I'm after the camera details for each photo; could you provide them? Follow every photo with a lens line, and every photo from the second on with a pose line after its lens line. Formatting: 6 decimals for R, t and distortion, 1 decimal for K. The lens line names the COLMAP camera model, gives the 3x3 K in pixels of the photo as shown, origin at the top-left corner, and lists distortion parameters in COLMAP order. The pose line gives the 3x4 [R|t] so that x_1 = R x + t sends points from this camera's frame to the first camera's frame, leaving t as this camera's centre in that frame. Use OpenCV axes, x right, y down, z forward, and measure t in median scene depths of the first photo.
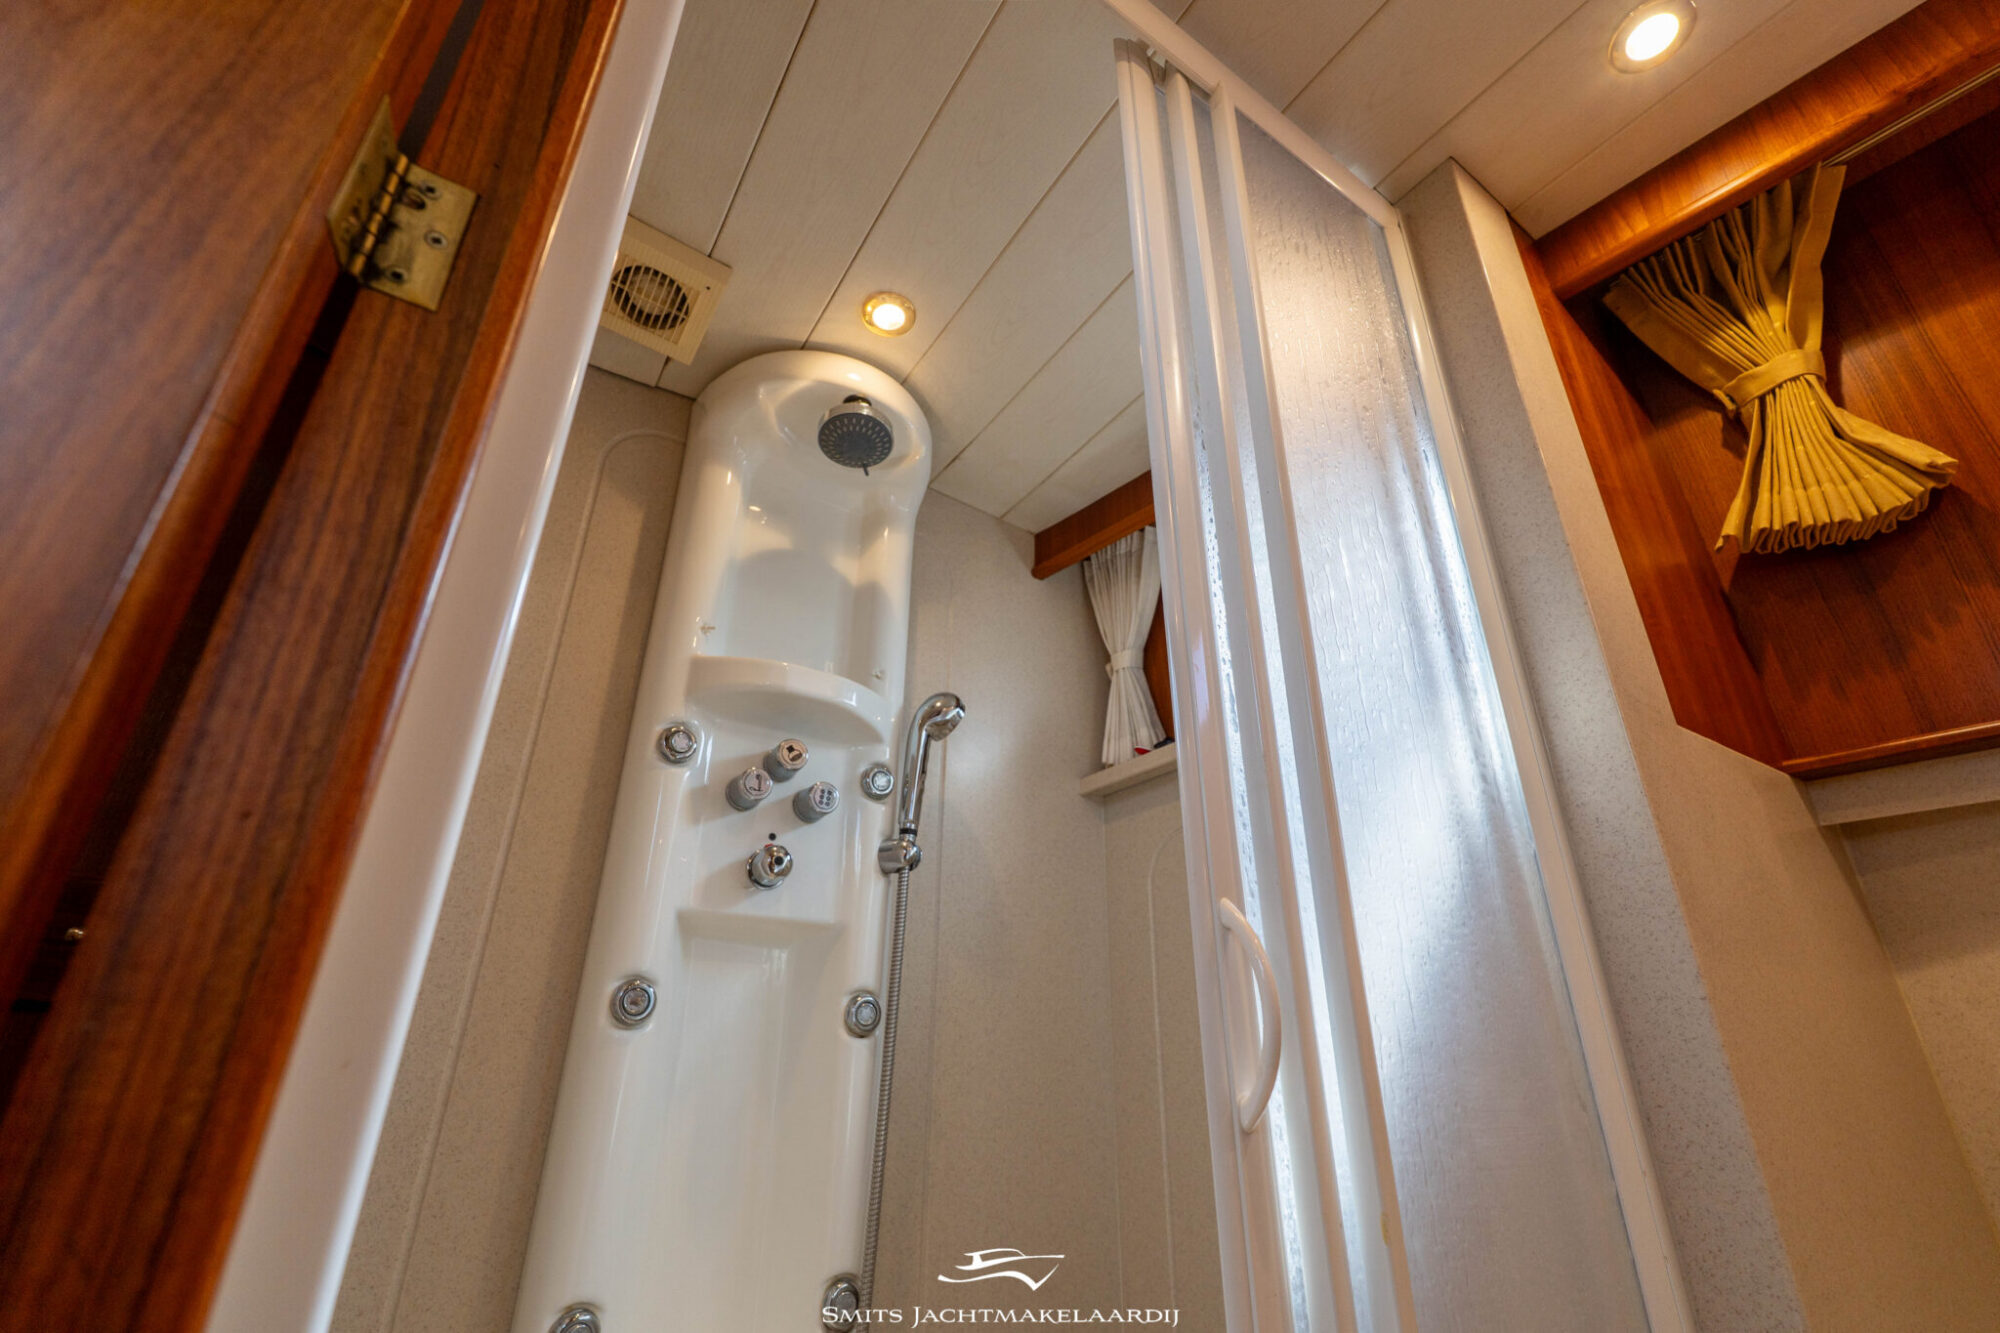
lens RADIAL K [[878.8, 0, 1008.2], [0, 878.8, 673.6], [0, 0, 1]] dist [-0.002901, 0.000579]
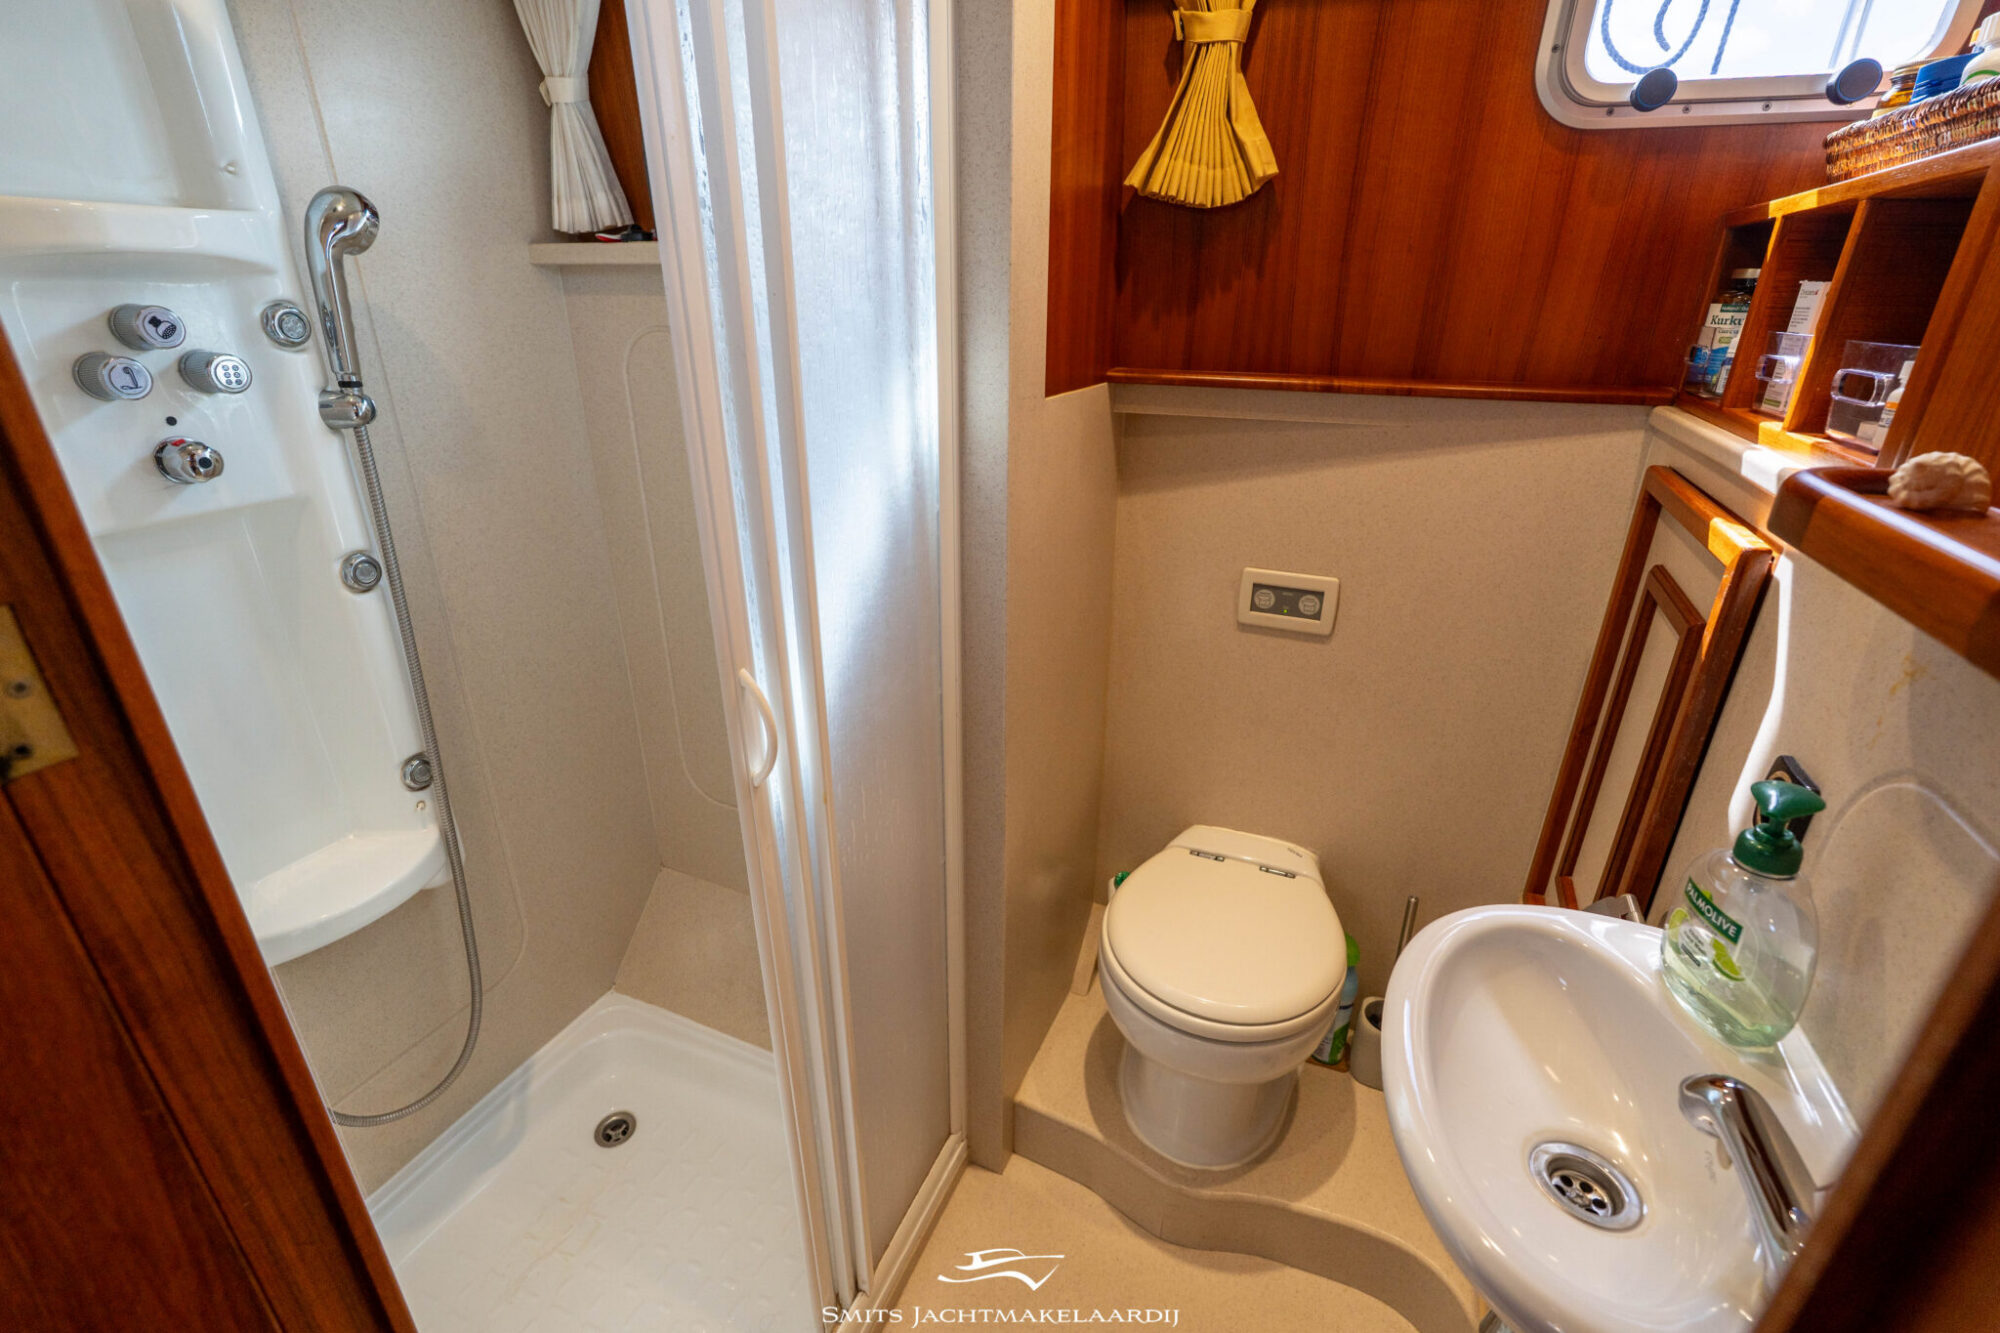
lens RADIAL K [[878.8, 0, 1003.2], [0, 878.8, 665.8], [0, 0, 1]] dist [-0.002901, 0.000579]
pose [[0.844244, -0.211056, 0.492653, -0.061911], [-0.225687, 0.693737, 0.683955, -0.457381], [-0.486125, -0.688610, 0.538051, -0.017416]]
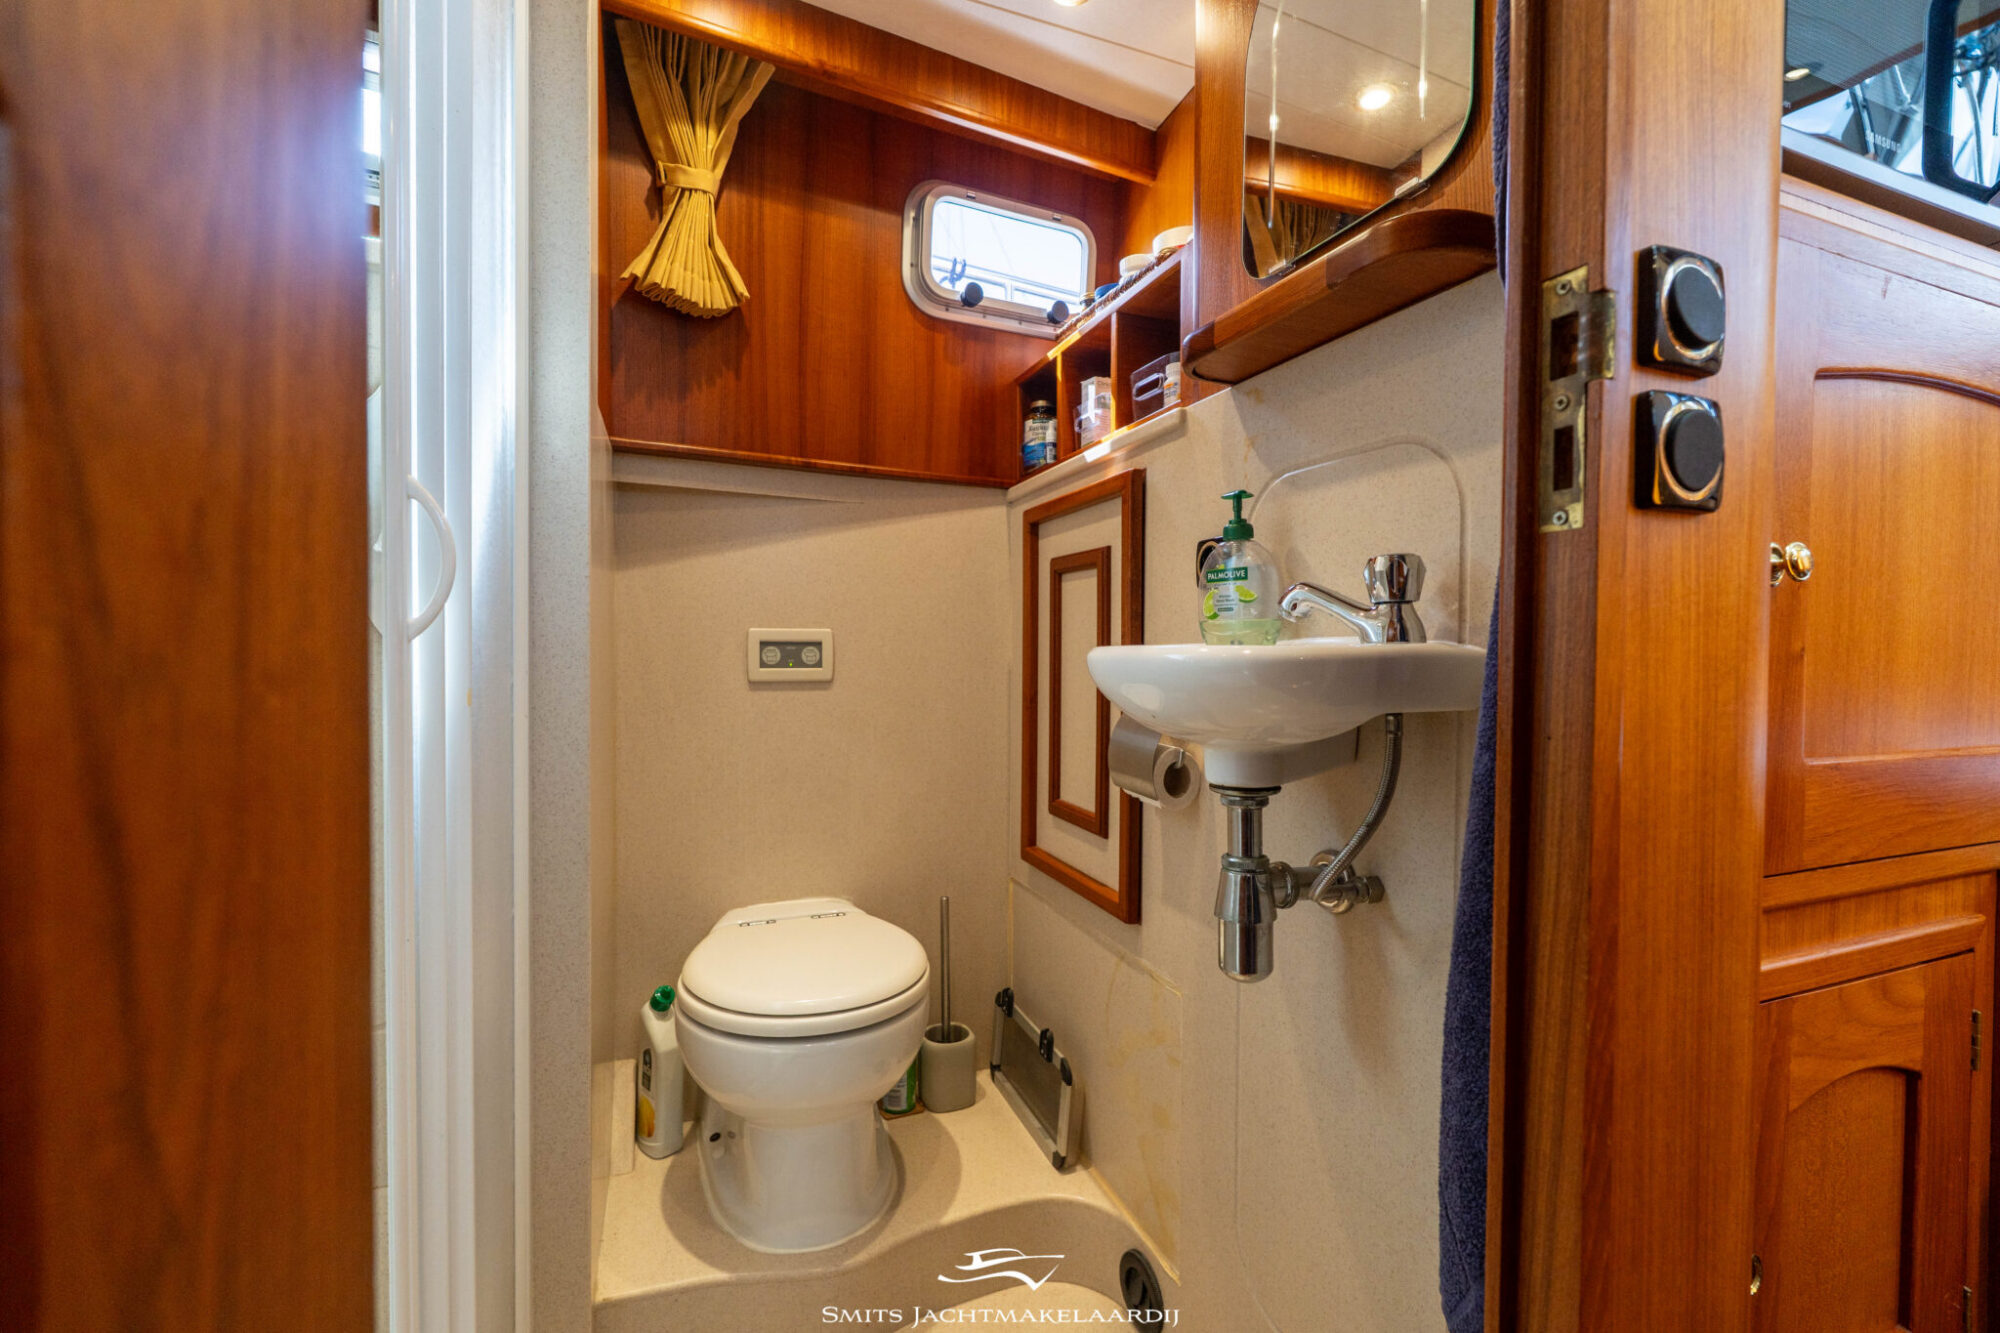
lens RADIAL K [[878.8, 0, 999.0], [0, 878.8, 664.5], [0, 0, 1]] dist [-0.002901, 0.000579]
pose [[0.224901, -0.020044, 0.974175, -0.406173], [-0.413310, 0.903425, 0.114006, 0.005150], [-0.882380, -0.428276, 0.194897, -0.051747]]
